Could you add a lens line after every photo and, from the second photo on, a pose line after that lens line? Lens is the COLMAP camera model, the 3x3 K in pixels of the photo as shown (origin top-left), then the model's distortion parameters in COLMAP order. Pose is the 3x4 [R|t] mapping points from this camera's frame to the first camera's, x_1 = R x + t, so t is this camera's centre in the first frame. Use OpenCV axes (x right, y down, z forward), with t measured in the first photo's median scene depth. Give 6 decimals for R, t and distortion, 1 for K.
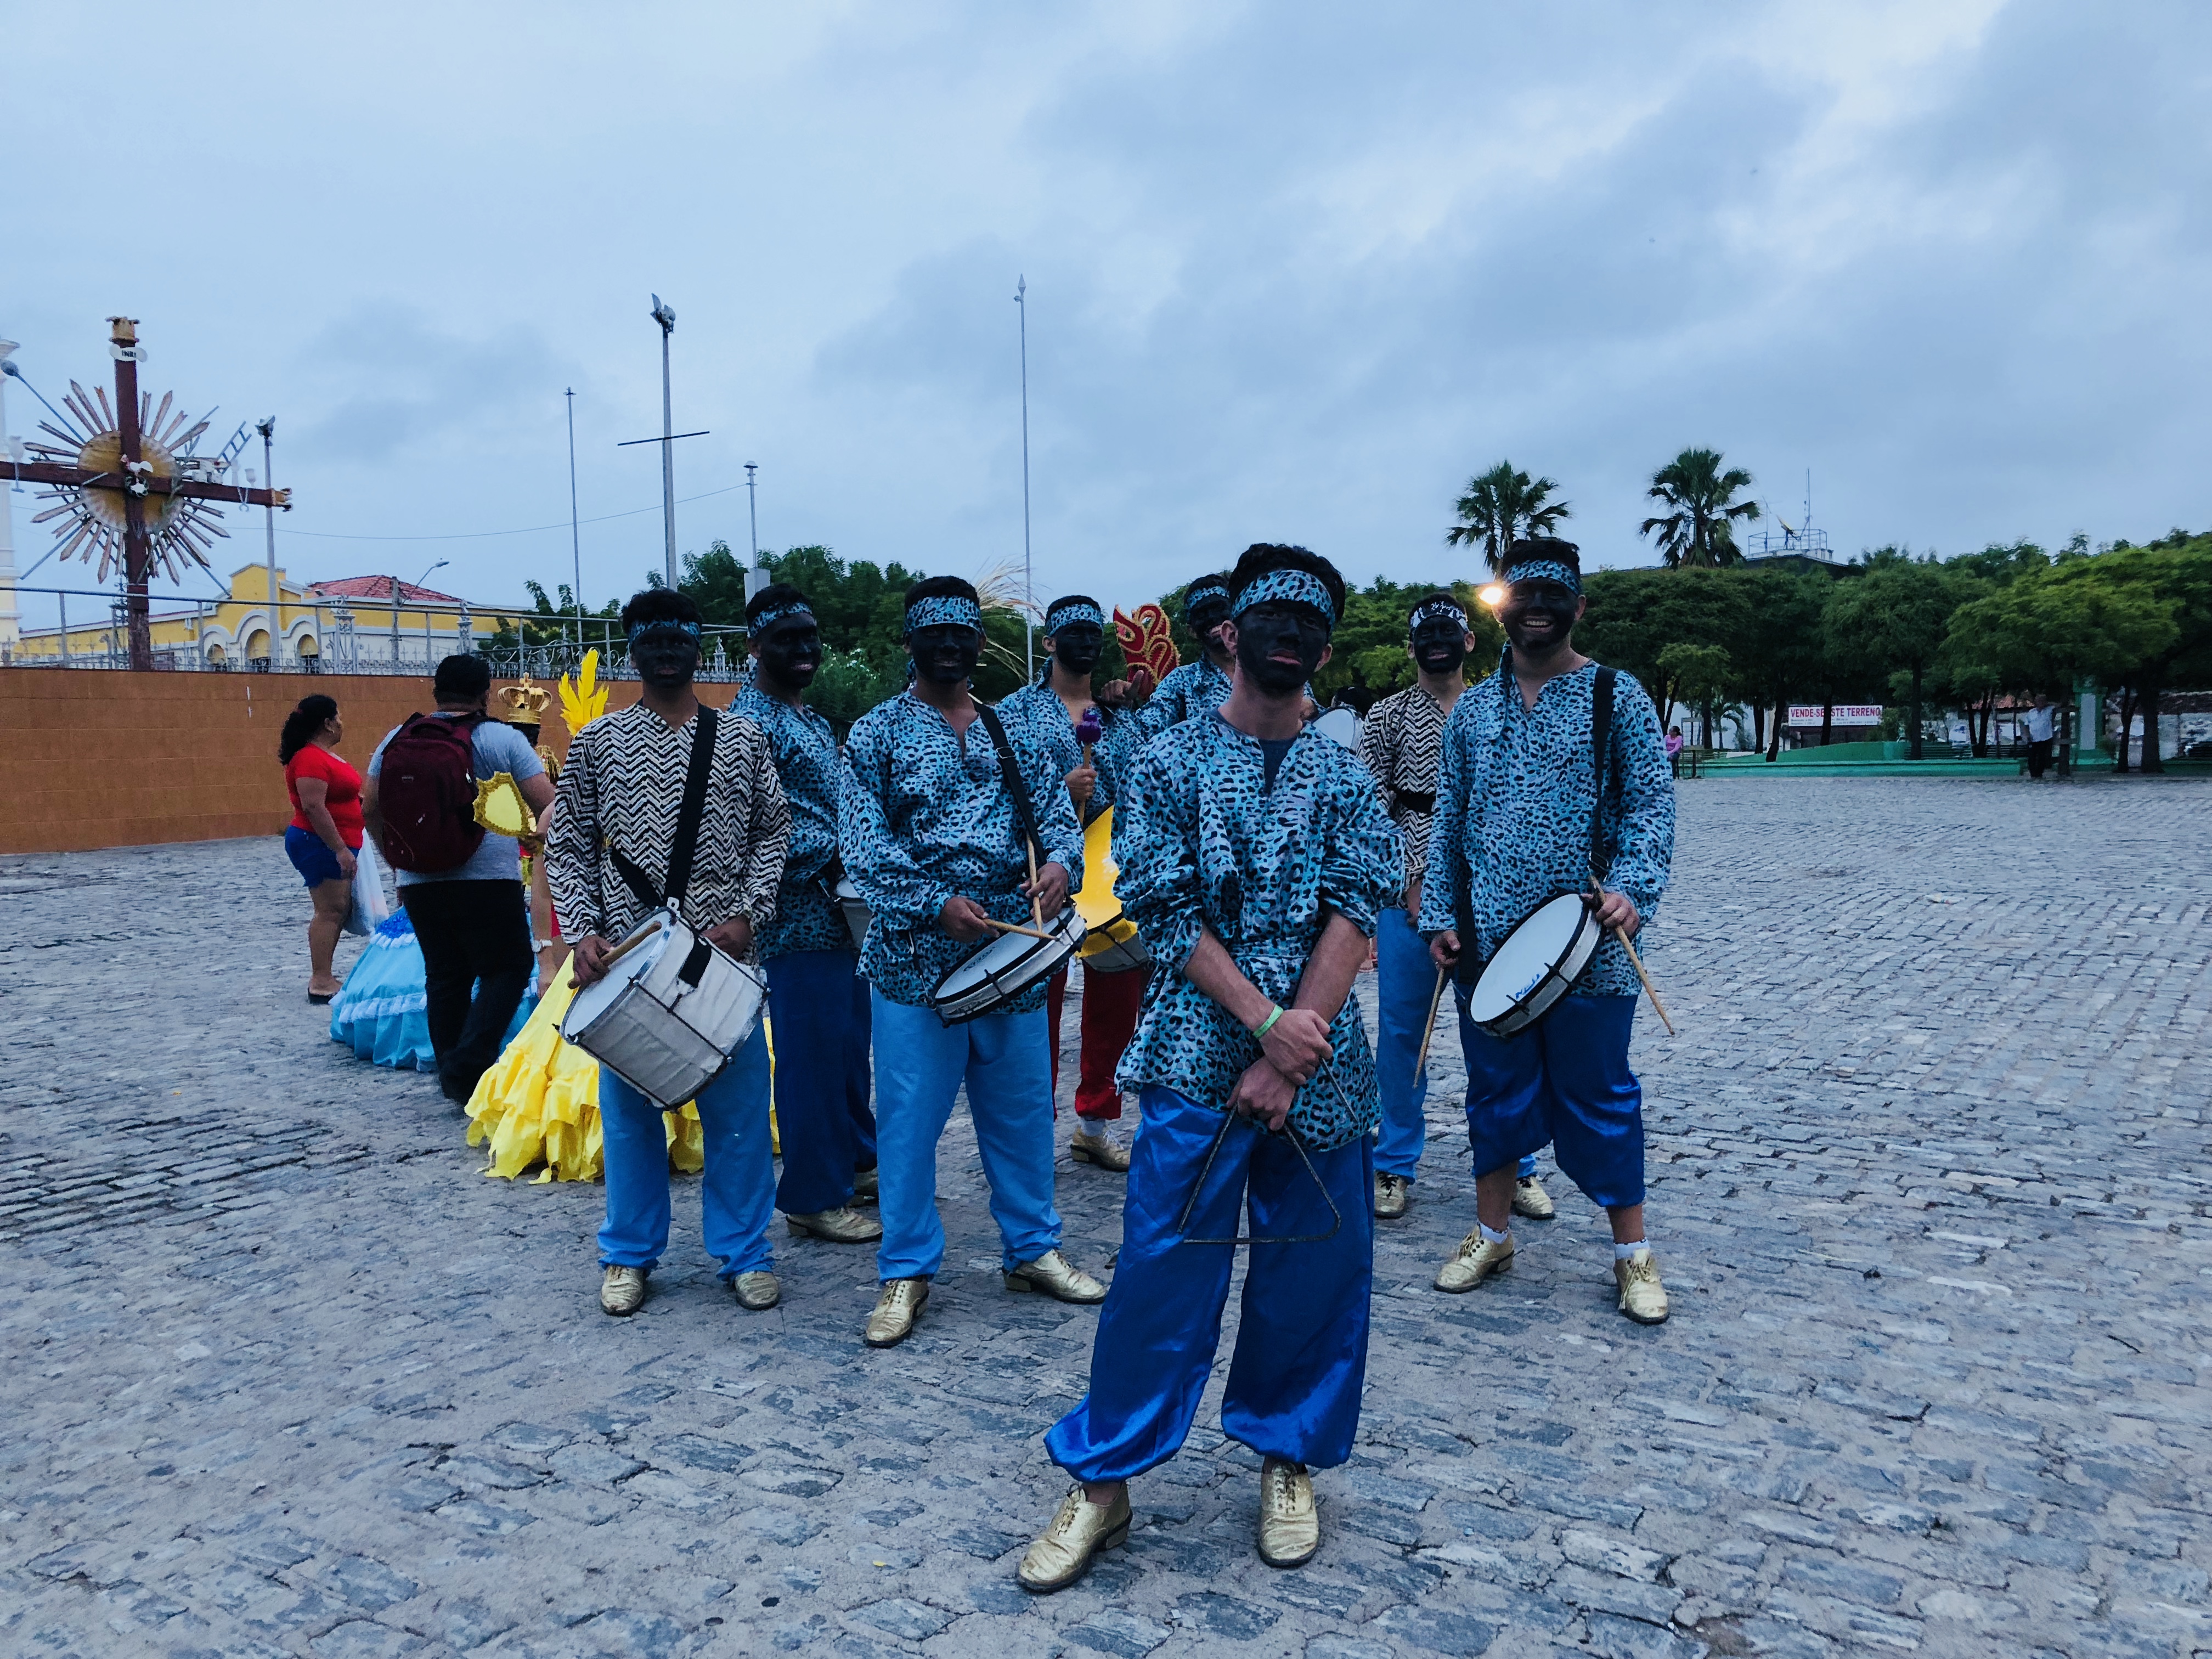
lens RADIAL K [[1729.3, 0, 1106.0], [0, 1729.3, 829.5], [0, 0, 1]] dist [-0.032966, 0.035936]
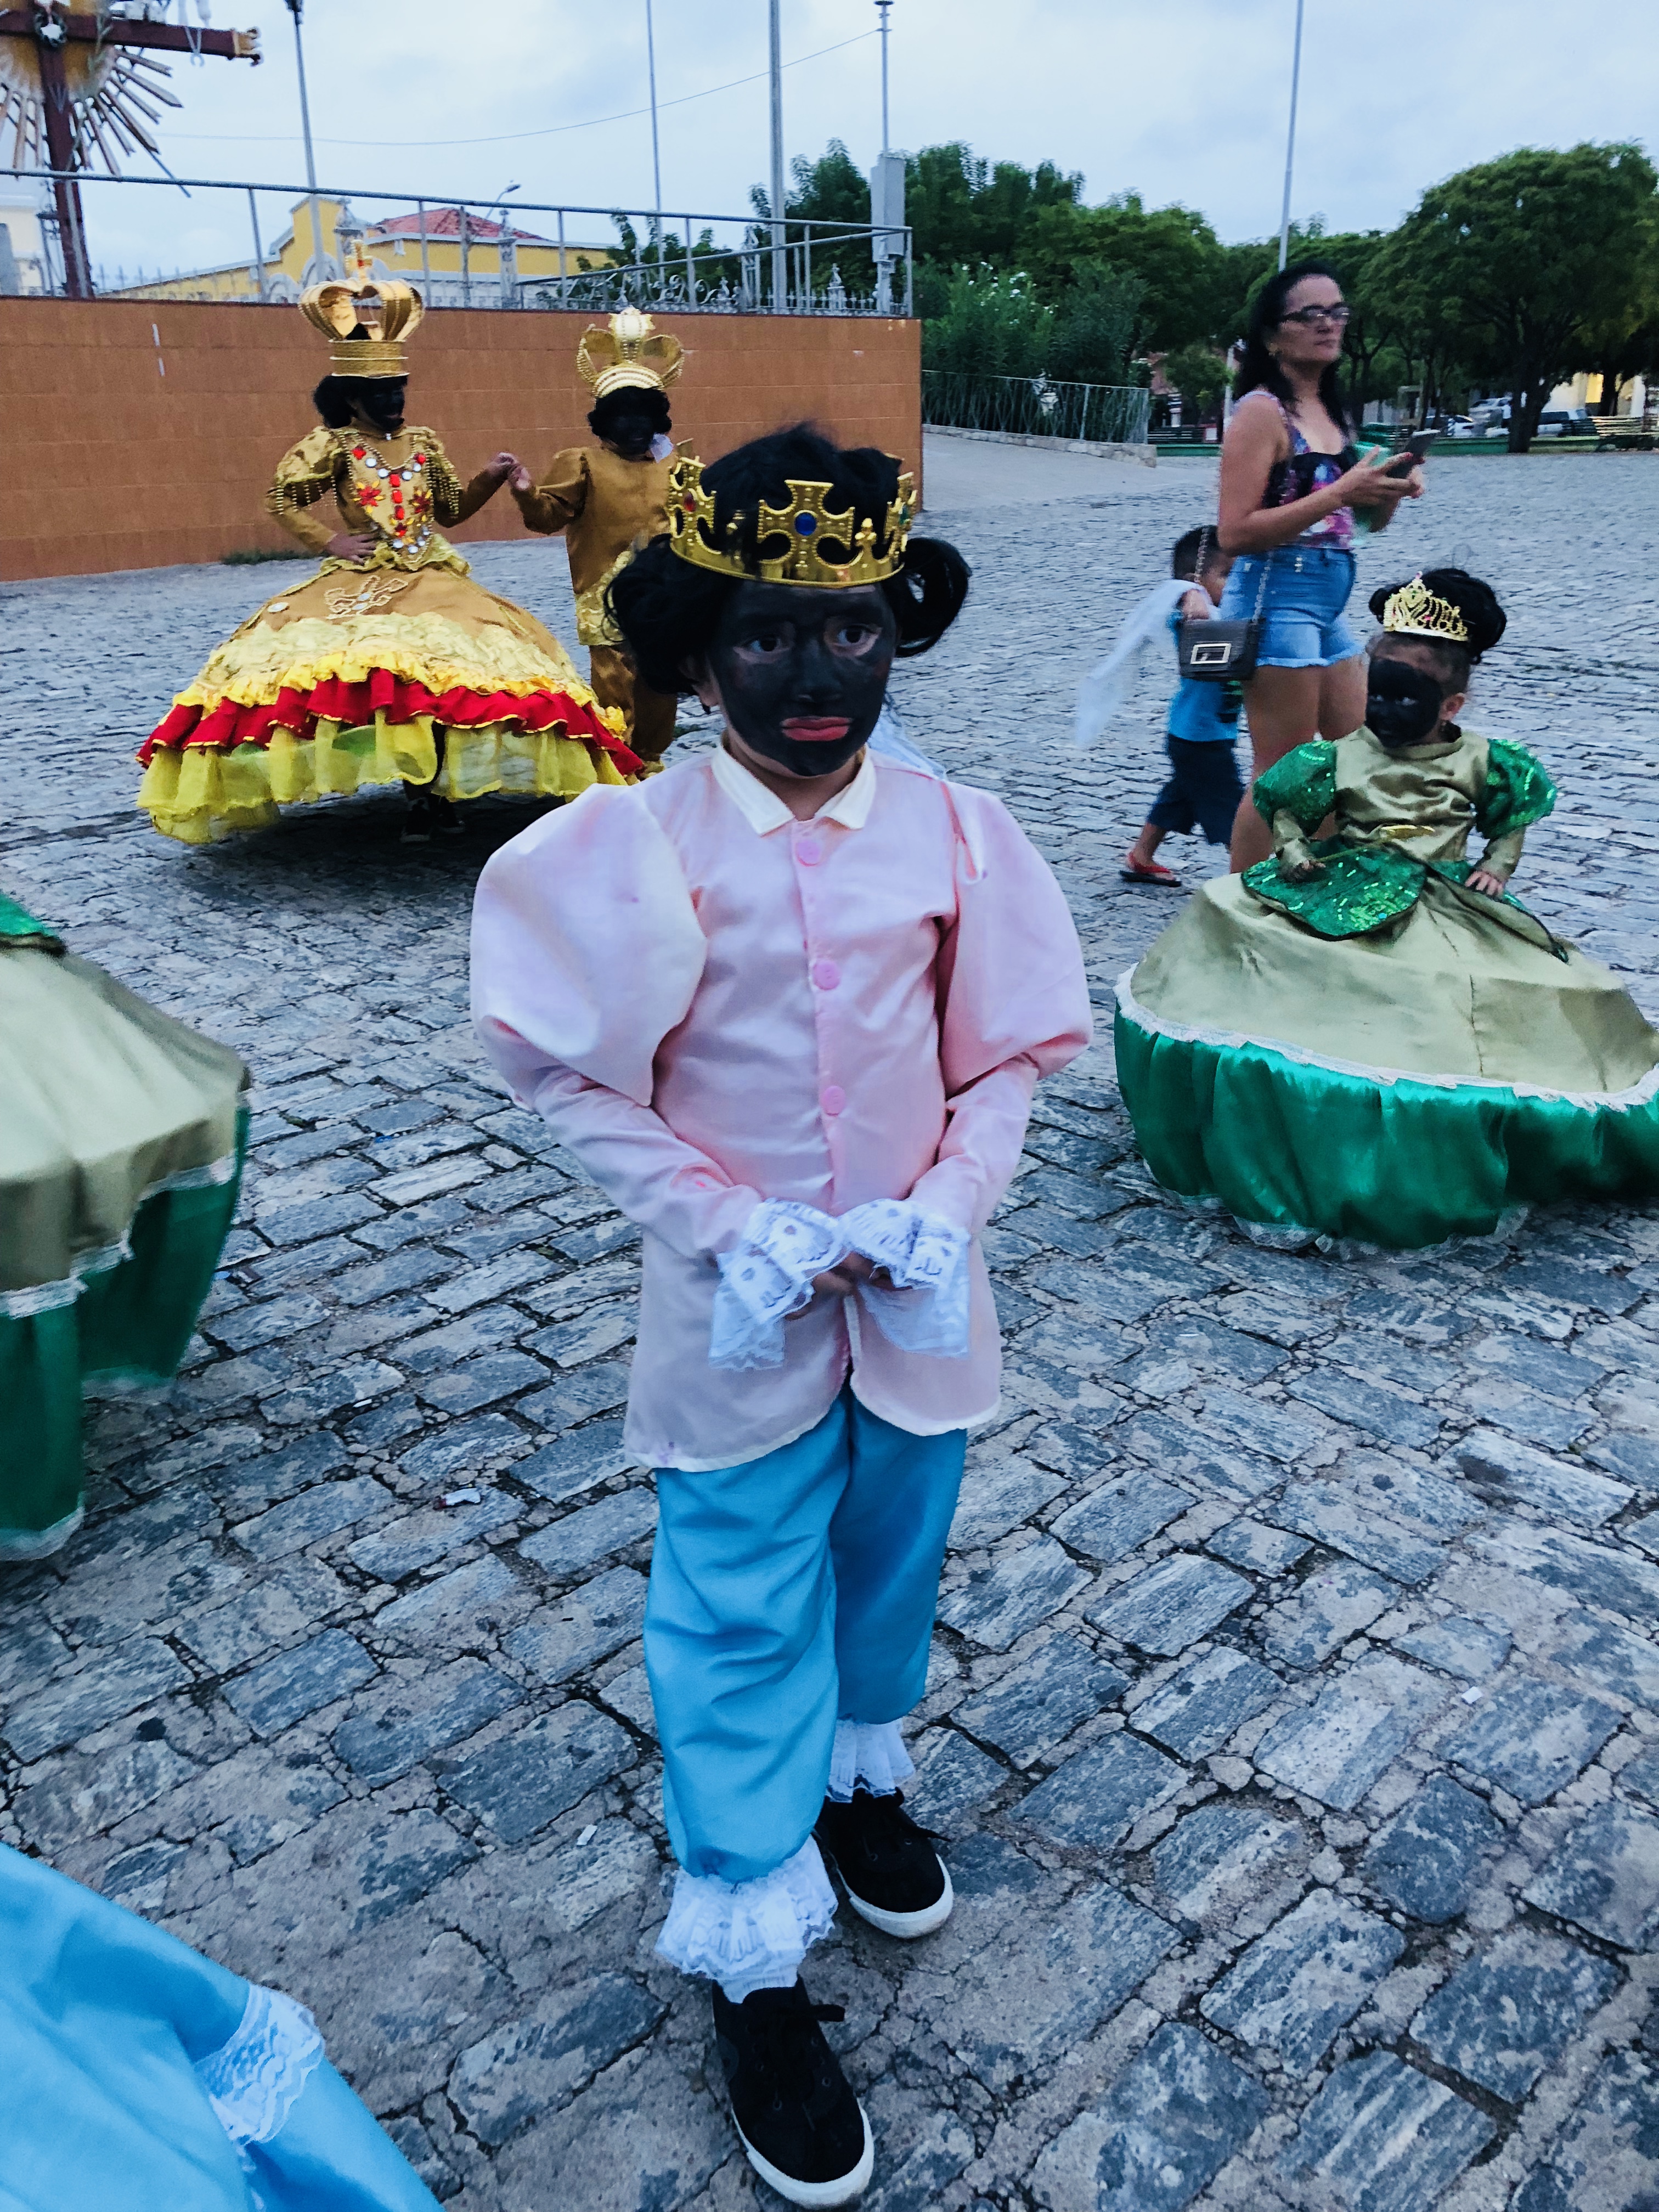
lens RADIAL K [[1778.5, 0, 748.3], [0, 1778.5, 1103.9], [0, 0, 1]] dist [-0.092250, 0.077832]
pose [[0.966386, 0.095257, -0.238796, -0.070888], [-0.013412, 0.946241, 0.323184, -0.013700], [0.256744, -0.309117, 0.915712, 0.275685]]
